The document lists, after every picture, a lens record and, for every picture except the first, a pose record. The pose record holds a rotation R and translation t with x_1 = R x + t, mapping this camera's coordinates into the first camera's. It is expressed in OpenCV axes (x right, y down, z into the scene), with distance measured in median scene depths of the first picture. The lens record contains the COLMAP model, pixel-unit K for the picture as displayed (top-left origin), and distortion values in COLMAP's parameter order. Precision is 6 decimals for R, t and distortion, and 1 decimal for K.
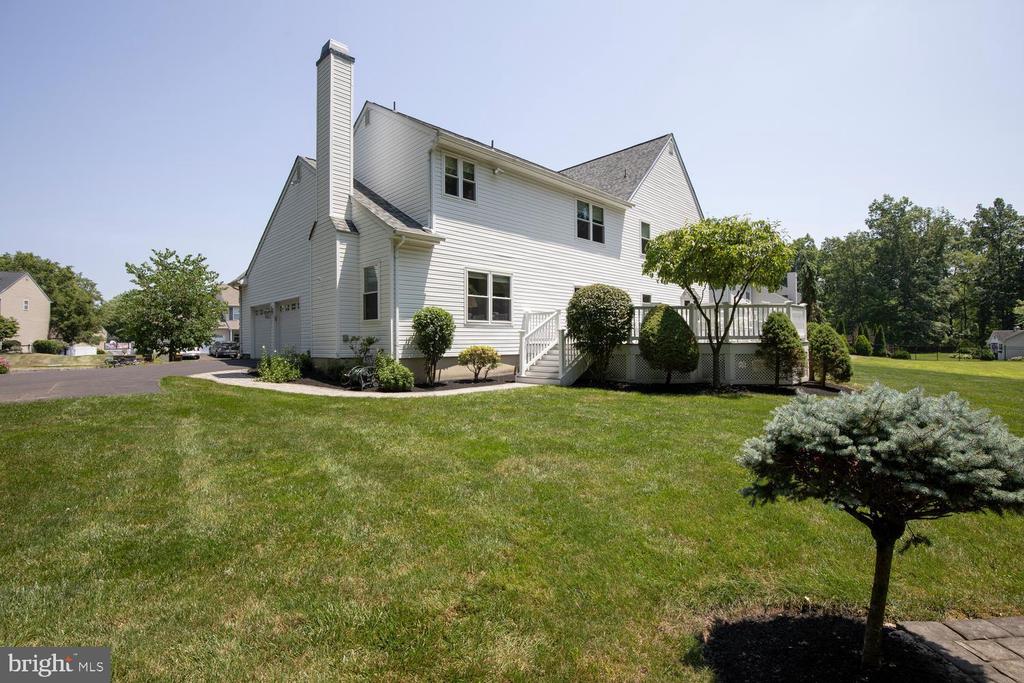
lens RADIAL K [[495.4, 0, 521.4], [0, 495.4, 352.2], [0, 0, 1]] dist [-0.022721, 0.004582]
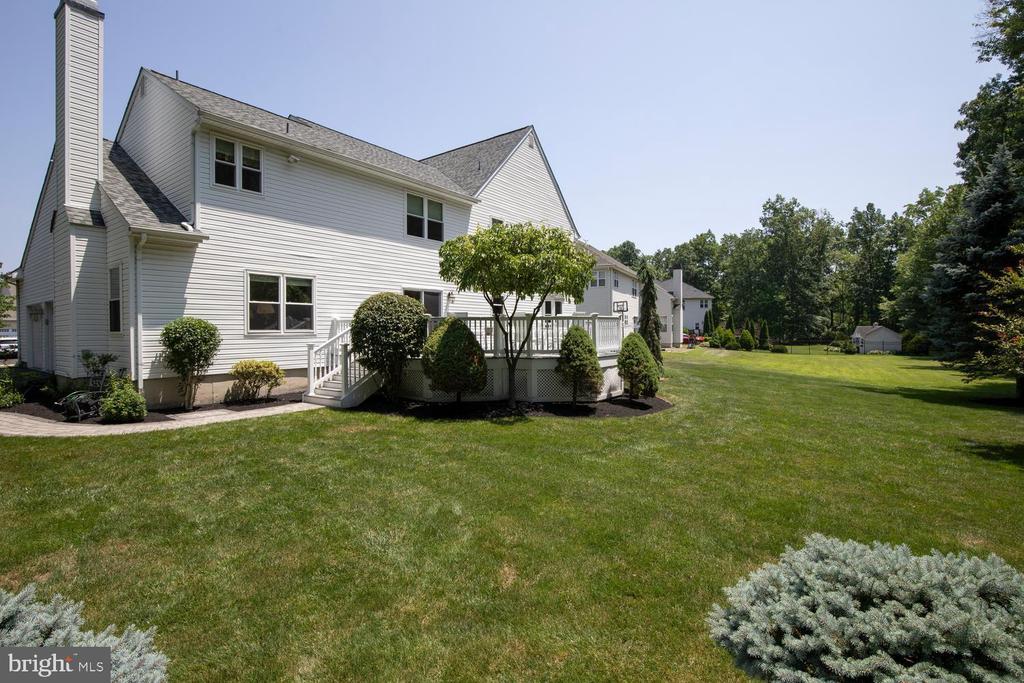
lens RADIAL K [[495.4, 0, 536.0], [0, 495.4, 352.1], [0, 0, 1]] dist [-0.022721, 0.004582]
pose [[0.988447, -0.005634, 0.151464, 0.257391], [0.001390, 0.999604, 0.028113, -0.049708], [-0.151562, -0.027577, 0.988063, 0.065508]]
